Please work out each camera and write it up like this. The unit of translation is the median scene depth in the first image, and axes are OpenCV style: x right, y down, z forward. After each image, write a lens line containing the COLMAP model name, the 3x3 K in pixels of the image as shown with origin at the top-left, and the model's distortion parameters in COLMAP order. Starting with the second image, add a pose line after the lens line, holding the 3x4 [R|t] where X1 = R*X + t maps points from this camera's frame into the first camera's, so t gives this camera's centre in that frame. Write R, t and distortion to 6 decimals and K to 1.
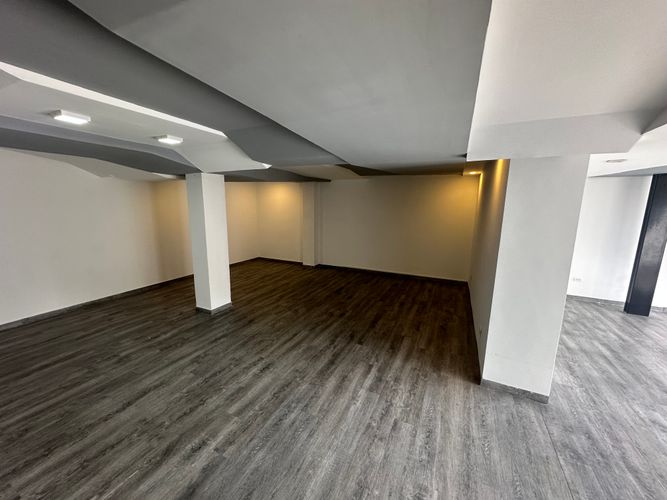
lens RADIAL K [[266.1, 0, 333.8], [0, 266.1, 248.9], [0, 0, 1]] dist [-0.001466, 0.000209]
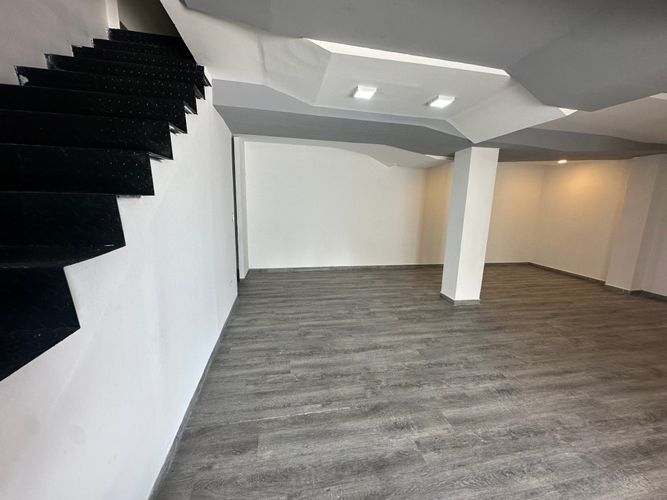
lens RADIAL K [[266.1, 0, 333.8], [0, 266.1, 248.9], [0, 0, 1]] dist [-0.001466, 0.000209]
pose [[0.592772, 0.146823, -0.791874, -0.015101], [-0.158353, 0.985297, 0.064148, 0.088778], [0.789649, 0.087370, 0.607306, 0.146066]]
